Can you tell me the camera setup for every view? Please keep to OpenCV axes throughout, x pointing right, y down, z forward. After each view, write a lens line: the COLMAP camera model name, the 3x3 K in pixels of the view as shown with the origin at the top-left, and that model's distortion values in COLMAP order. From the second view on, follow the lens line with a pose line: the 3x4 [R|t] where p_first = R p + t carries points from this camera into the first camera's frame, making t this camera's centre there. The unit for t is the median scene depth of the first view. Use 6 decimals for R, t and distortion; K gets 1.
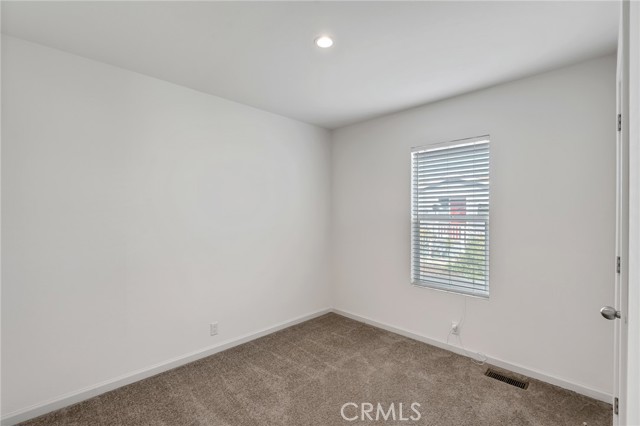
lens RADIAL K [[284.2, 0, 323.1], [0, 284.2, 214.1], [0, 0, 1]] dist [-0.000945, -0.000078]
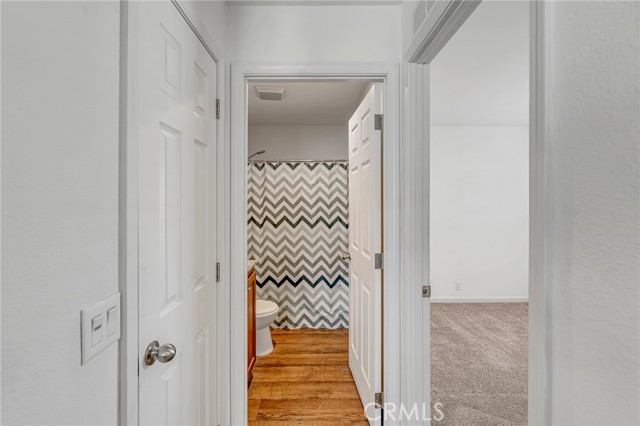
lens RADIAL K [[284.2, 0, 318.8], [0, 284.2, 208.8], [0, 0, 1]] dist [-0.000945, -0.000078]
pose [[0.702843, 0.002012, -0.711342, 0.180589], [-0.000161, 0.999996, 0.002669, 0.002899], [0.711345, -0.001761, 0.702841, -0.638259]]
